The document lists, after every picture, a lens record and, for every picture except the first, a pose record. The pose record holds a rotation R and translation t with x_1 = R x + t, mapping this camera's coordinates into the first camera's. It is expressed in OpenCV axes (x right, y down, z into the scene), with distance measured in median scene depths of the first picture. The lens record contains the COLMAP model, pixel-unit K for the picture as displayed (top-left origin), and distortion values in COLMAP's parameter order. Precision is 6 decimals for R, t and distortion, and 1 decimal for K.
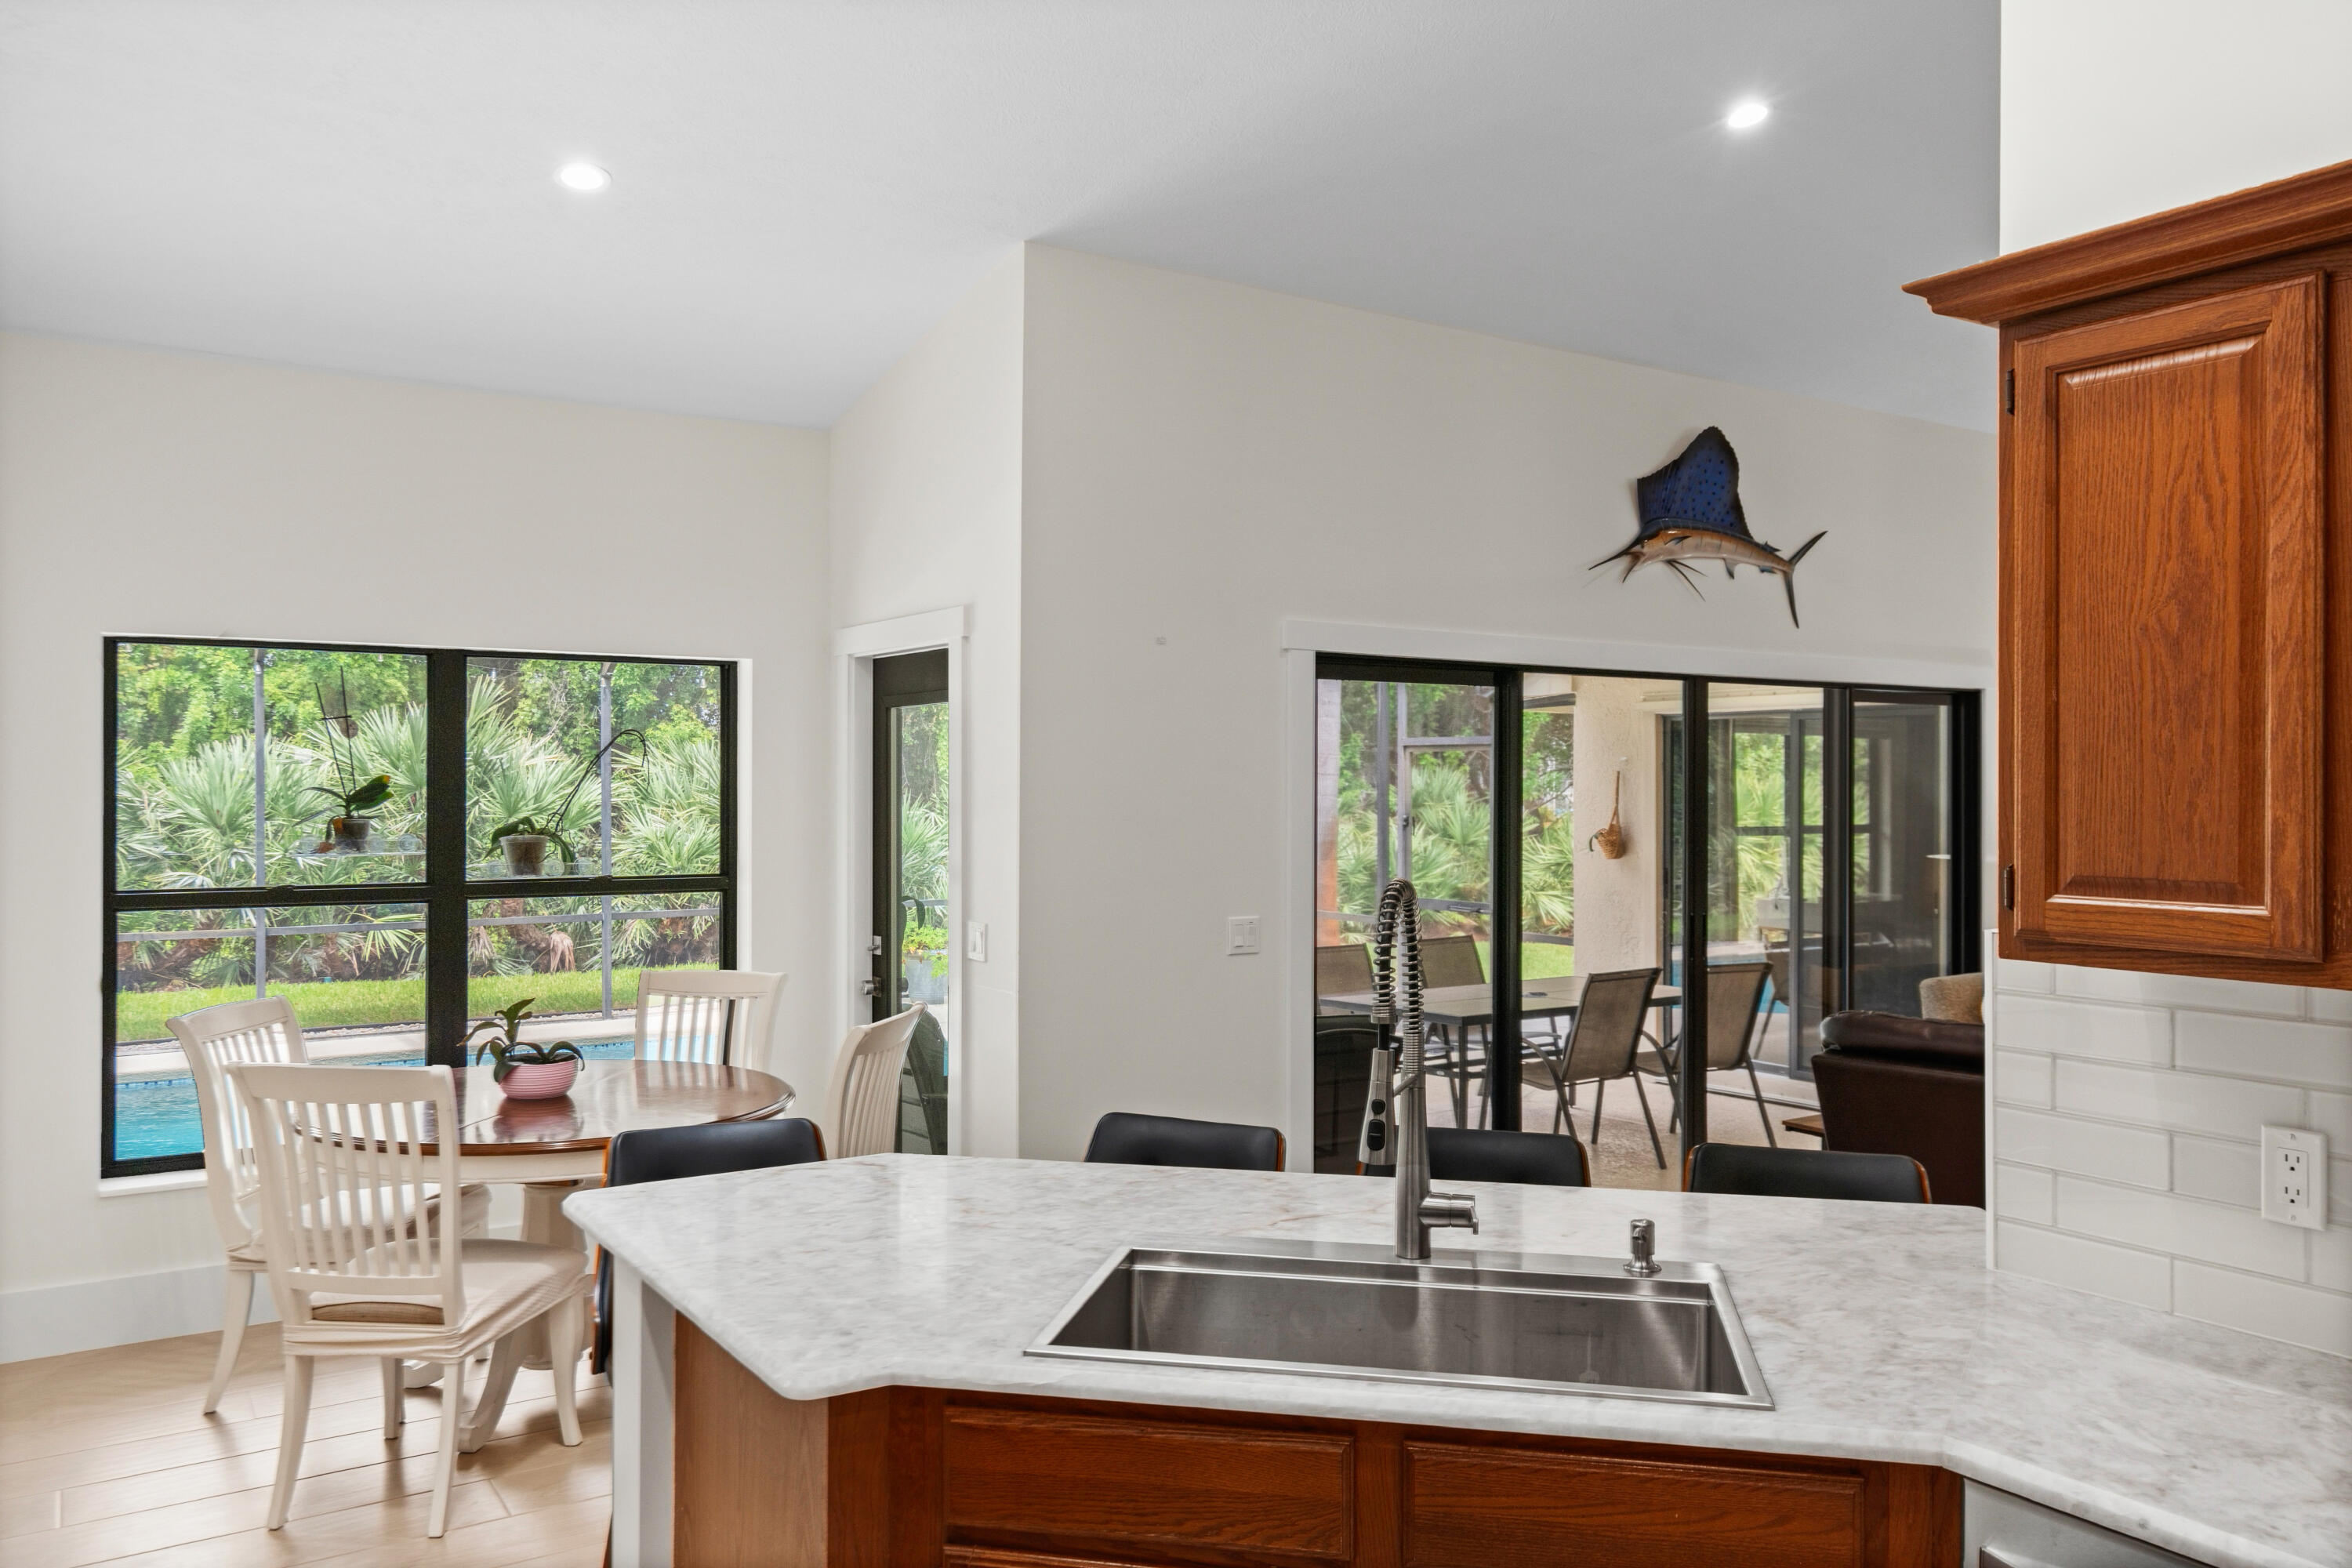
lens RADIAL K [[1694.1, 0, 1173.9], [0, 1694.1, 795.3], [0, 0, 1]] dist [0.018216, -0.005665]
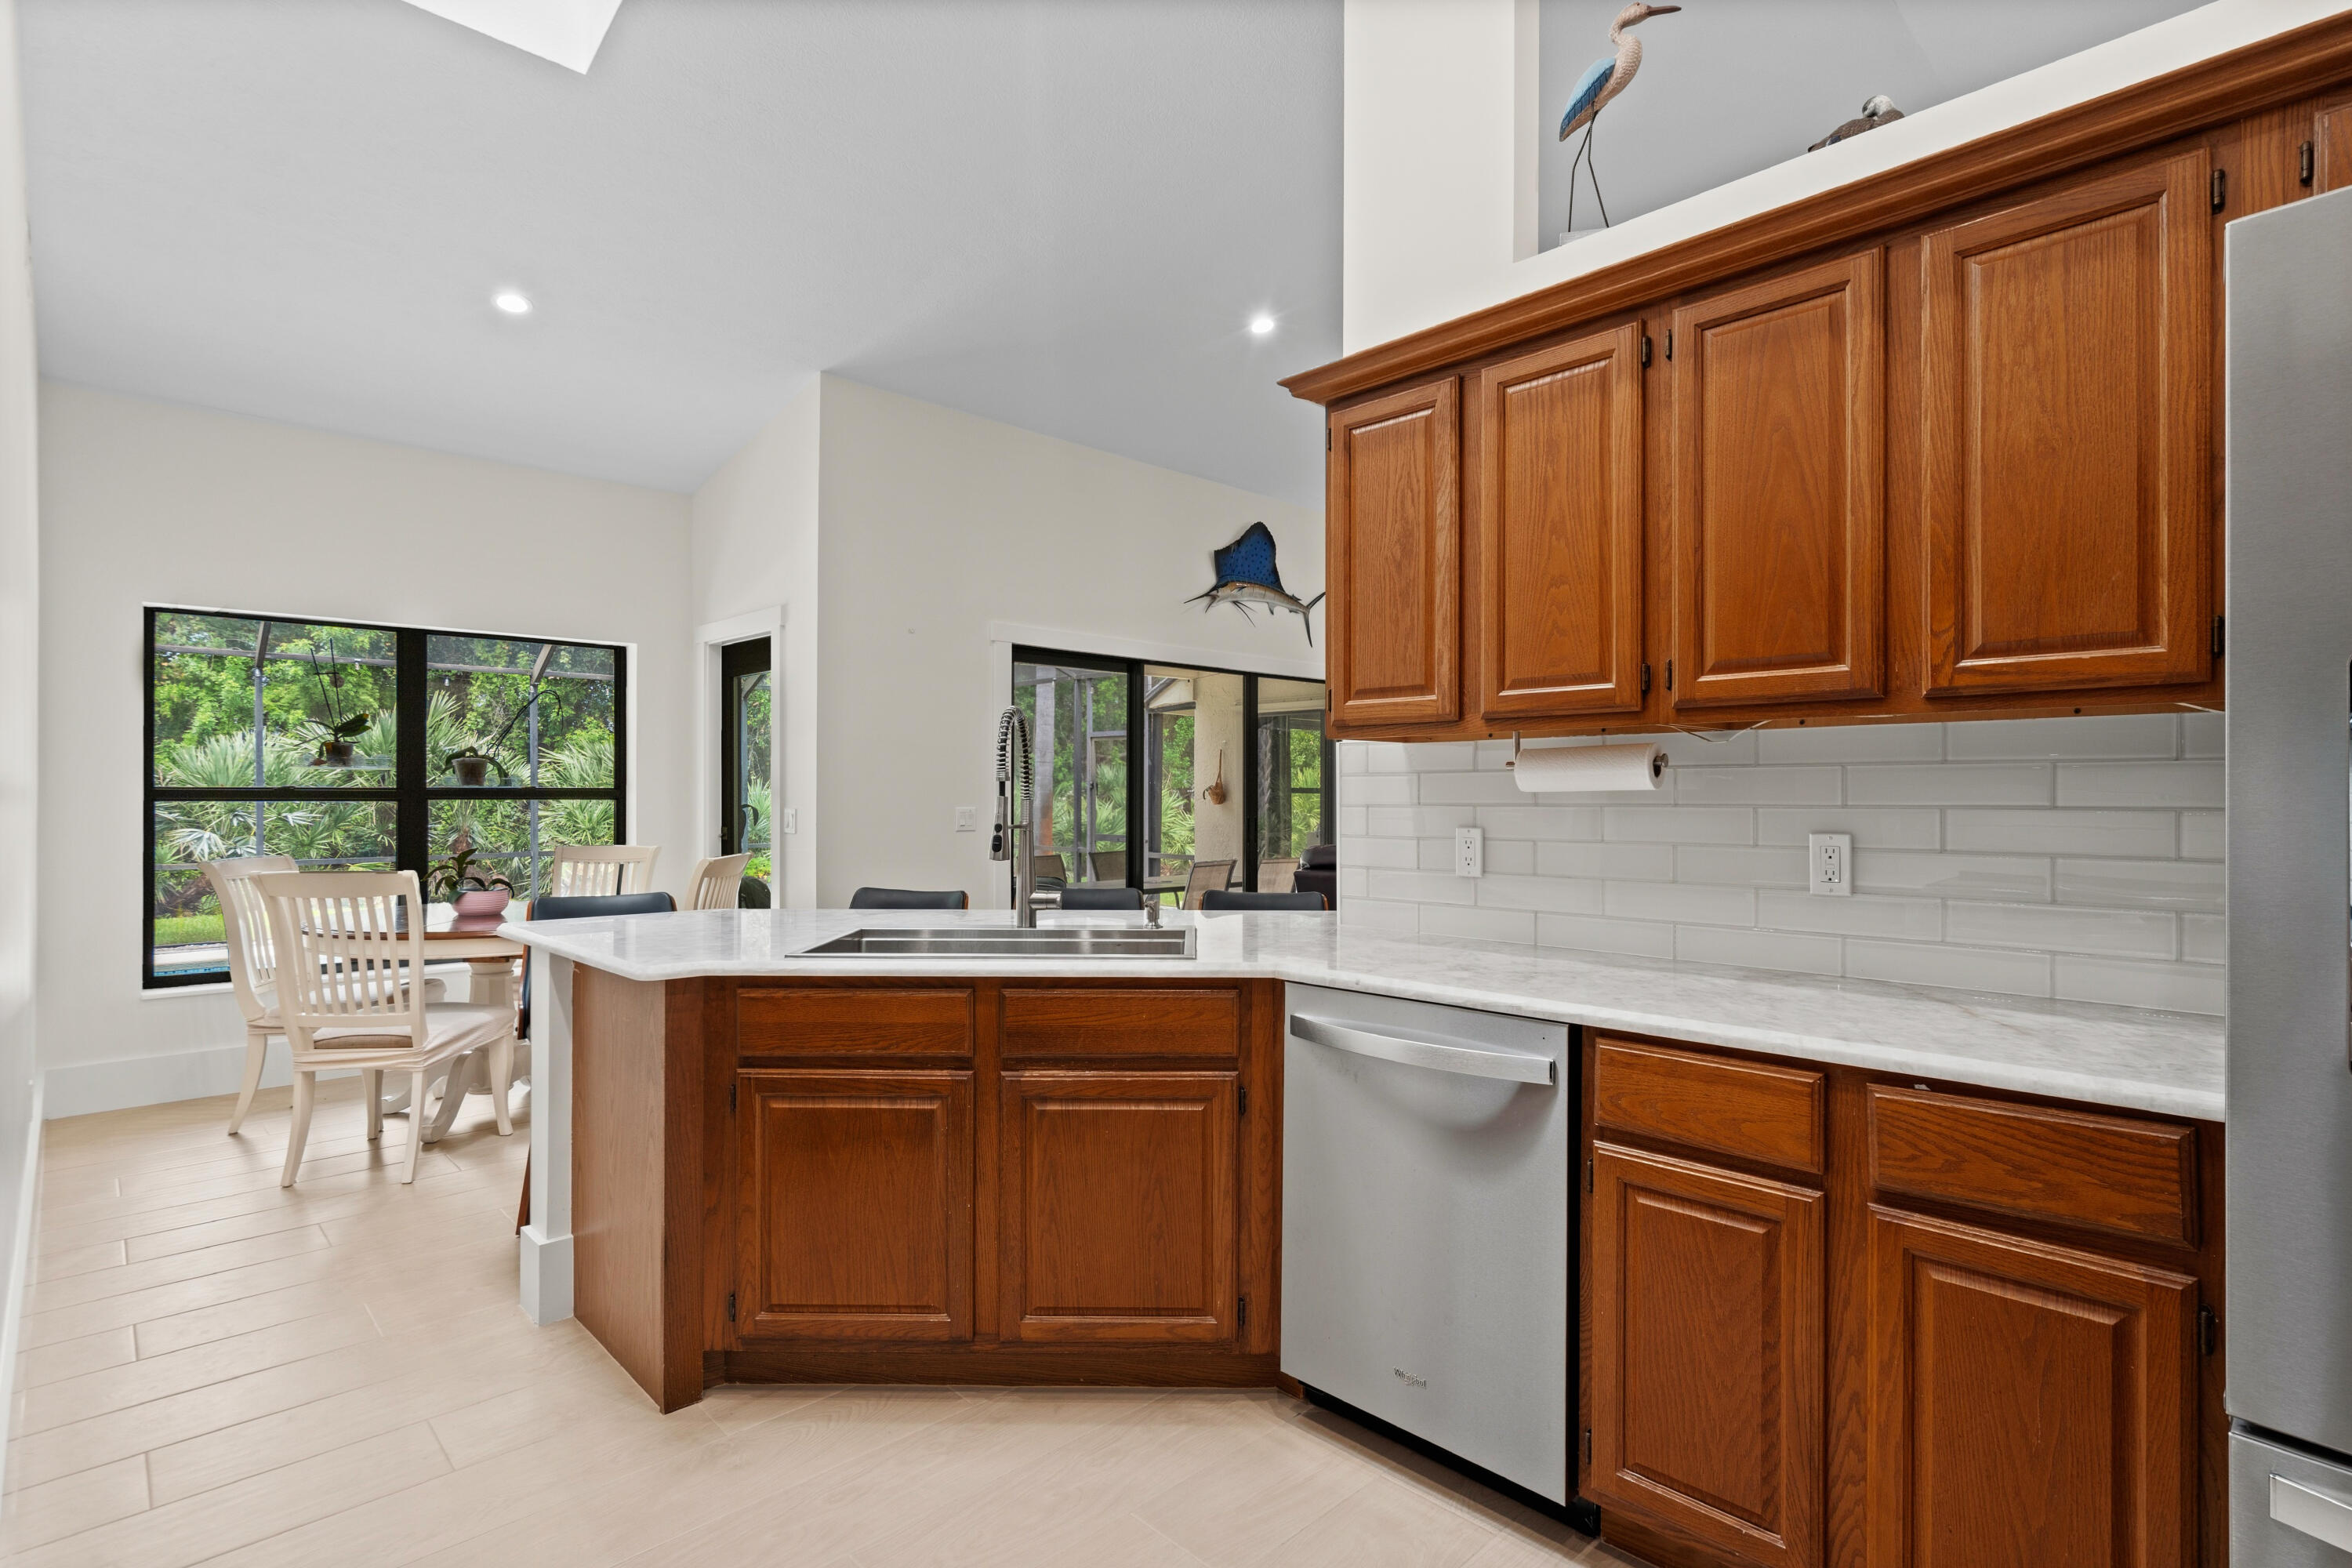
lens RADIAL K [[1133.9, 0, 1171.1], [0, 1133.9, 796.6], [0, 0, 1]] dist [0.002013, 0.003649]
pose [[0.982536, -0.001438, 0.186068, 0.034202], [0.001957, 0.999995, -0.002602, 0.068853], [-0.186063, 0.002921, 0.982533, -0.087713]]
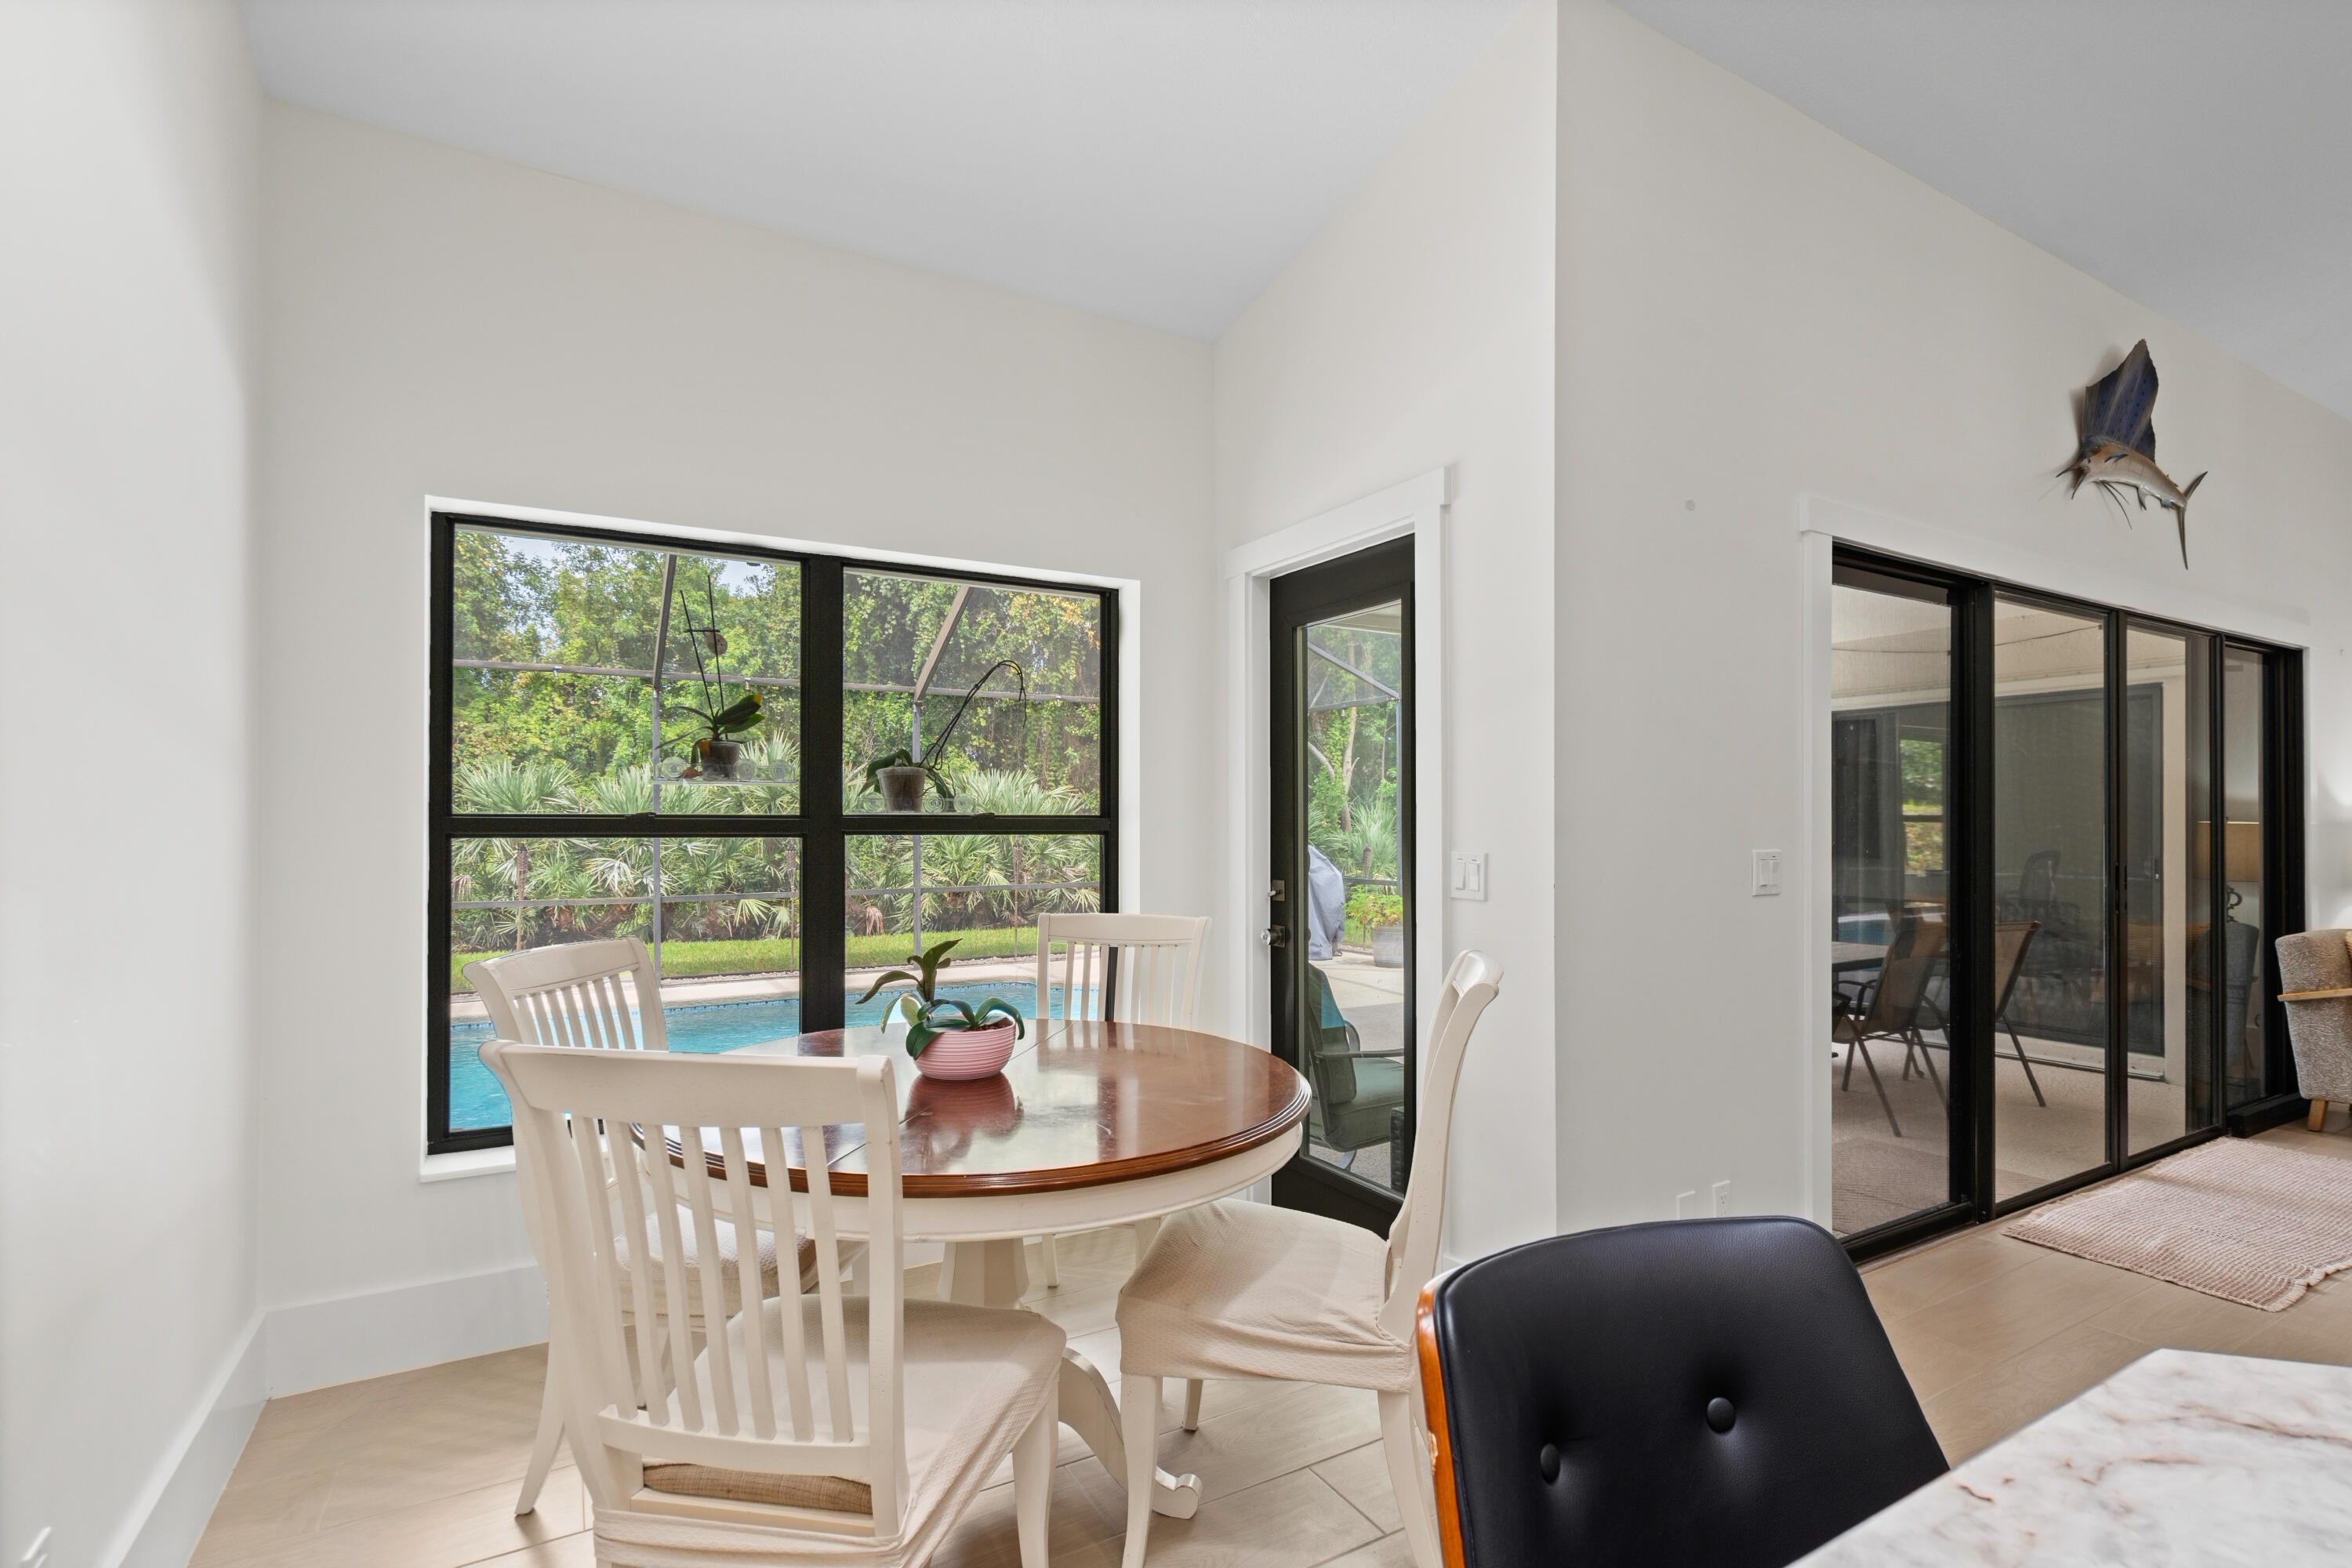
lens RADIAL K [[1085.4, 0, 1175.8], [0, 1085.4, 823.9], [0, 0, 1]] dist [-0.003453, 0.000742]
pose [[0.998254, -0.001828, -0.059037, -0.229291], [0.001582, 0.999990, -0.004205, 0.064477], [0.059044, 0.004105, 0.998247, 0.485014]]
